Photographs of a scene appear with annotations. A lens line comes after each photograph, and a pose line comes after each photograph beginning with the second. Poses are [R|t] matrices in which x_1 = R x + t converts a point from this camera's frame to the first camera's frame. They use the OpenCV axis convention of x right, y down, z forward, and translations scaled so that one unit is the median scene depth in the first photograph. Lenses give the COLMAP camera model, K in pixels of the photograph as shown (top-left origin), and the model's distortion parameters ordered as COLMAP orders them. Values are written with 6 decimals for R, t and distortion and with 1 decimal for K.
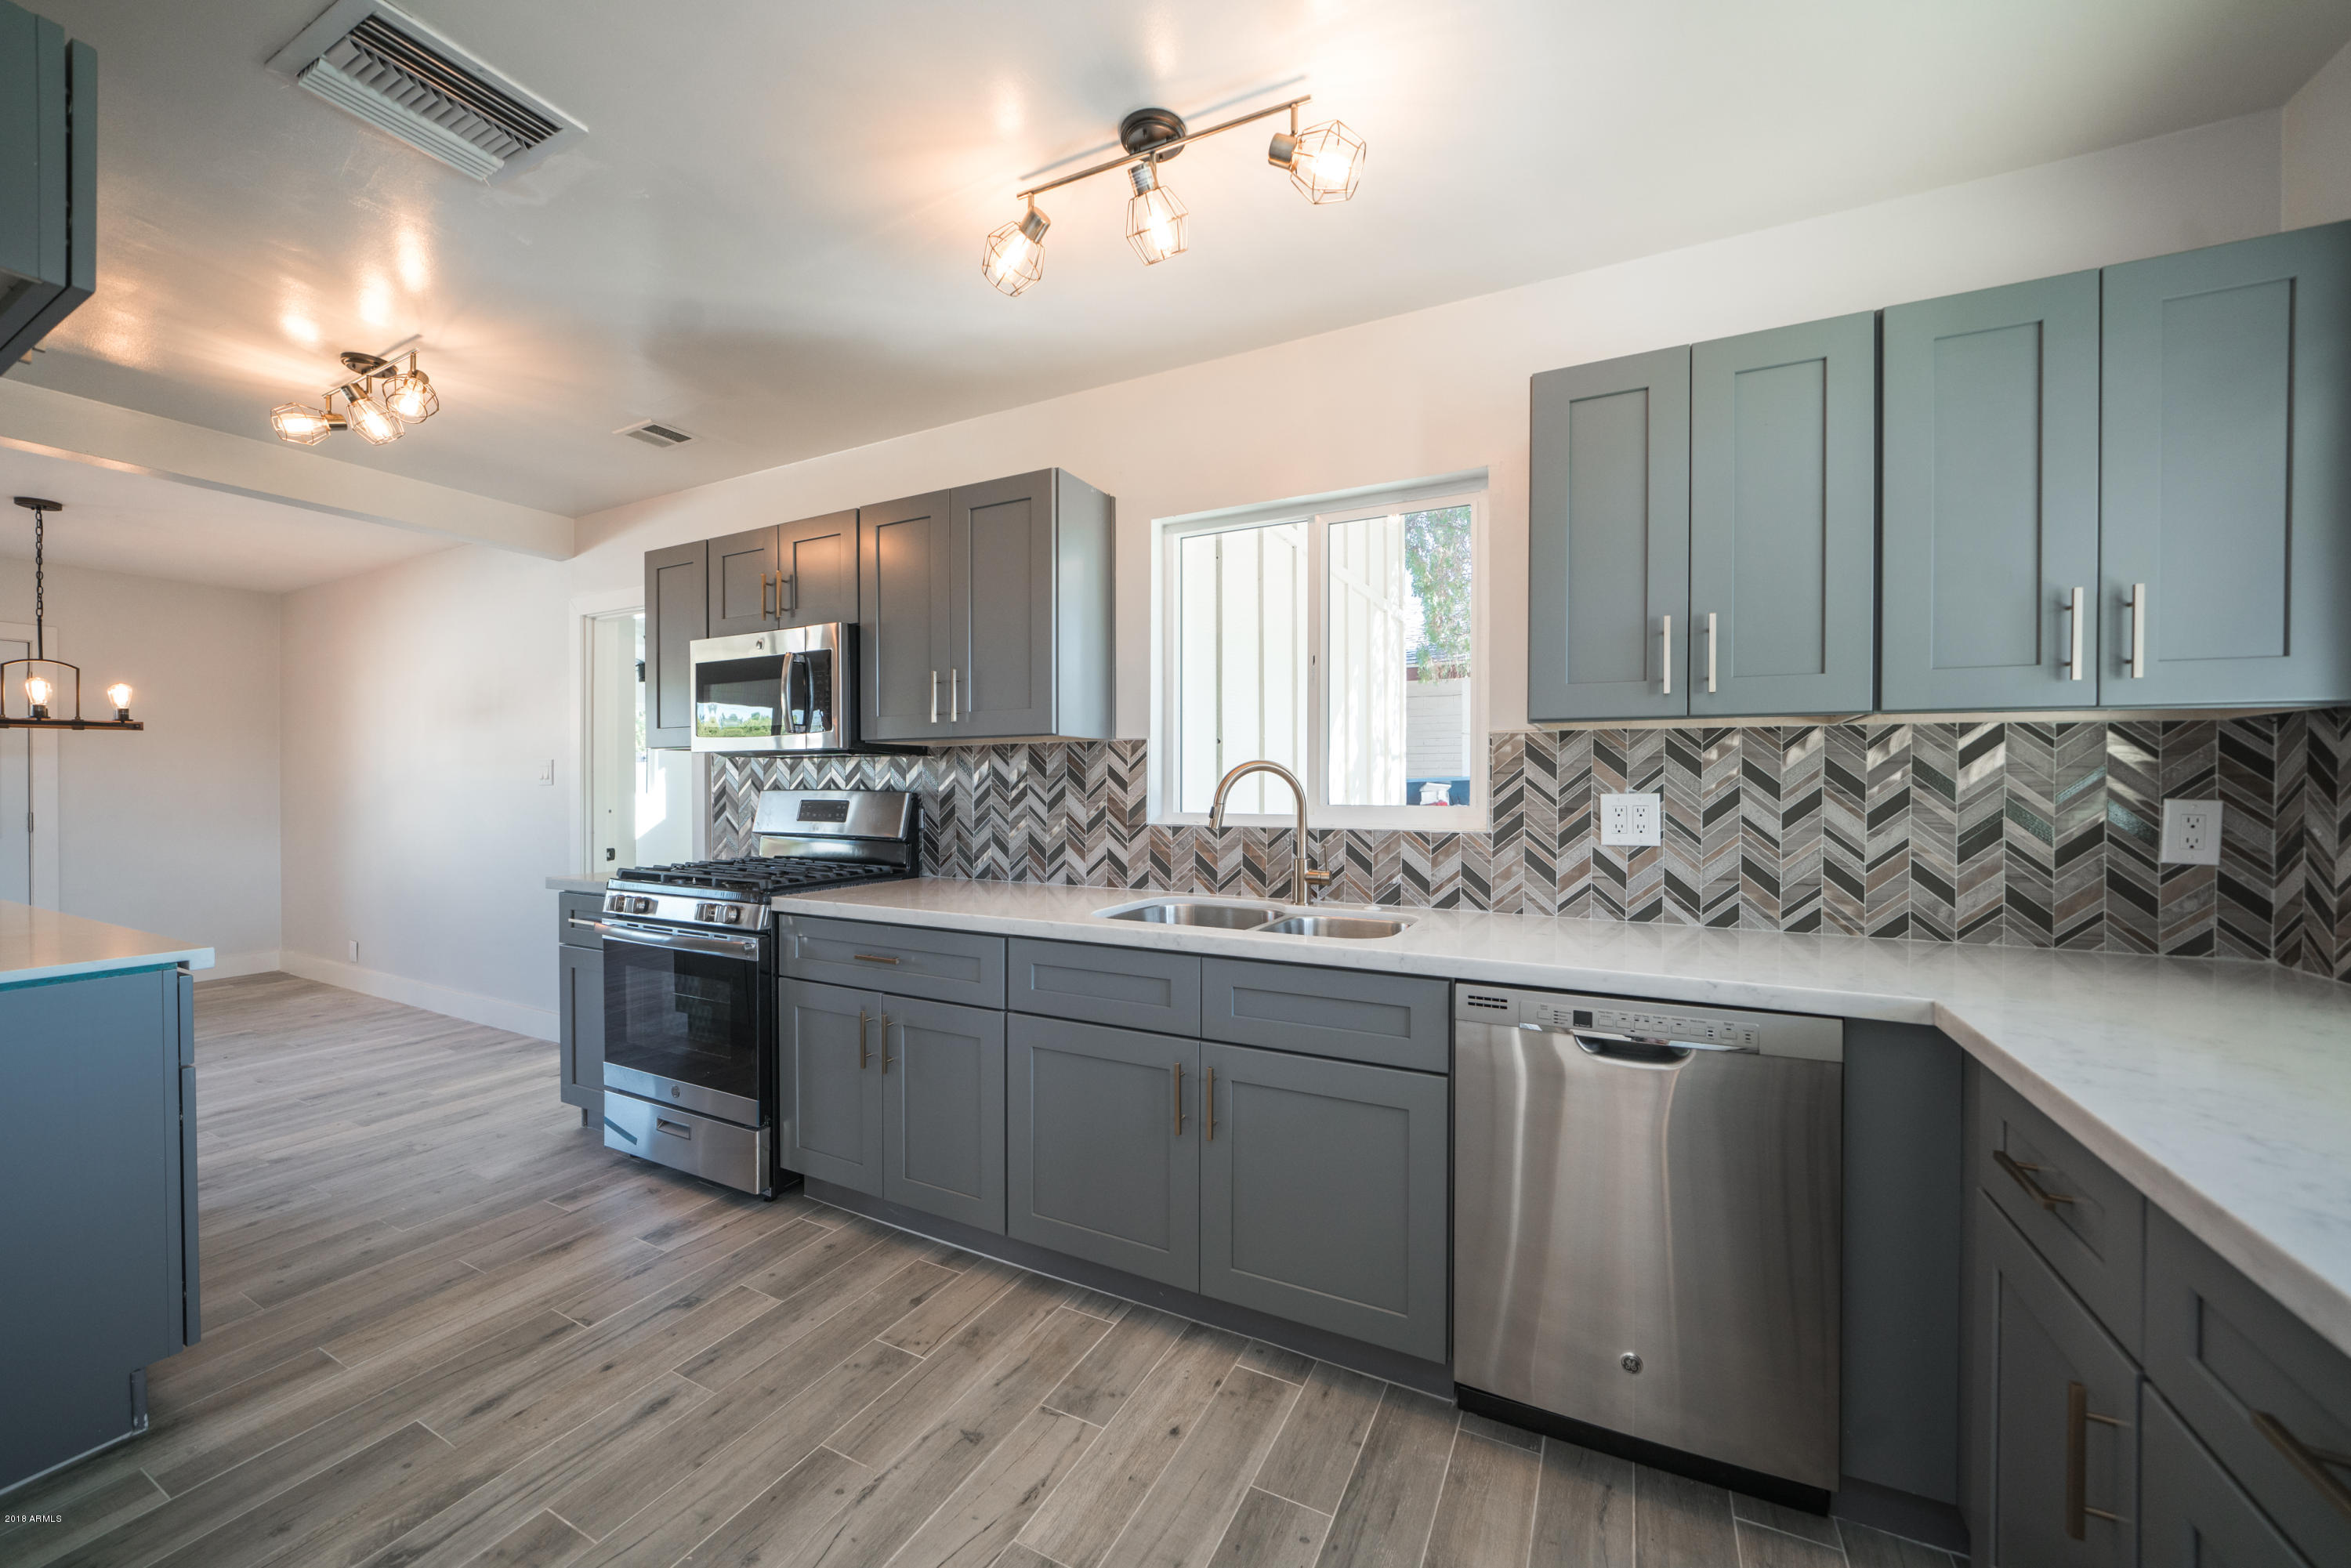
lens RADIAL K [[859.2, 0, 1167.5], [0, 859.2, 790.0], [0, 0, 1]] dist [-0.014518, -0.000107]
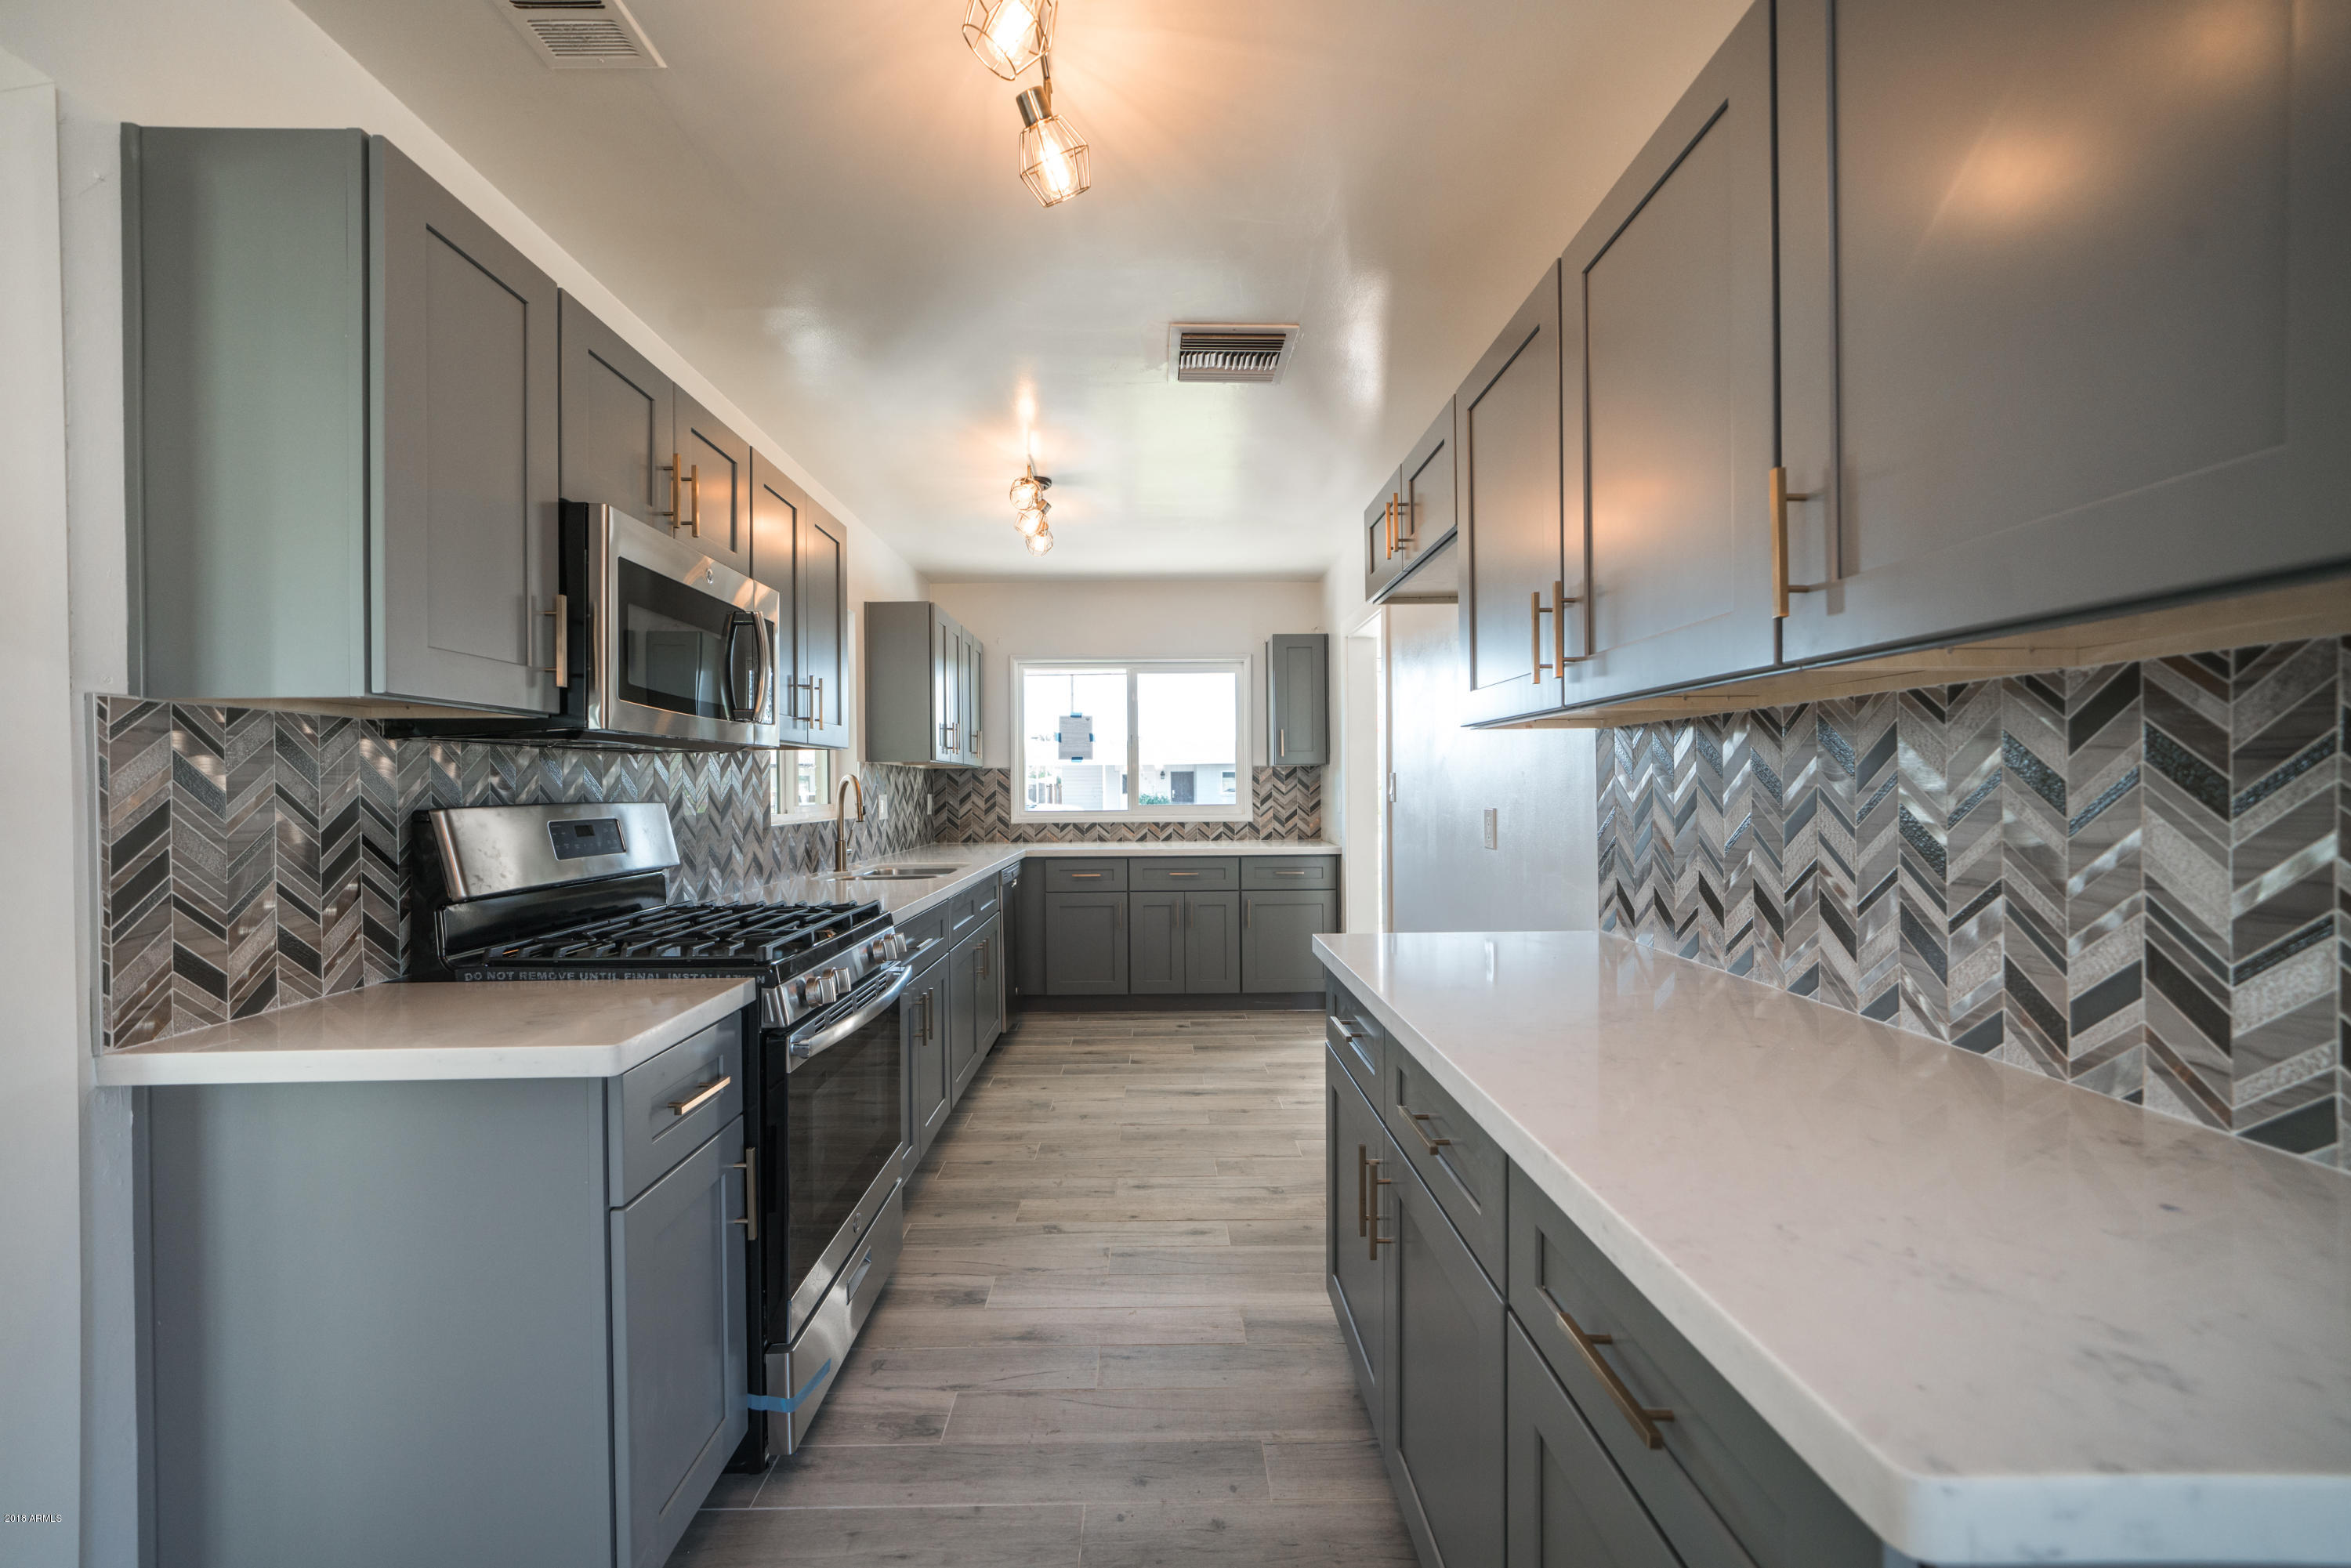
lens RADIAL K [[924.7, 0, 1164.7], [0, 924.7, 786.0], [0, 0, 1]] dist [0.000717, 0.000036]
pose [[-0.462850, 0.003375, 0.886430, -1.627606], [0.016456, 0.999853, 0.004786, -0.011898], [-0.886284, 0.016802, -0.462837, 1.325843]]
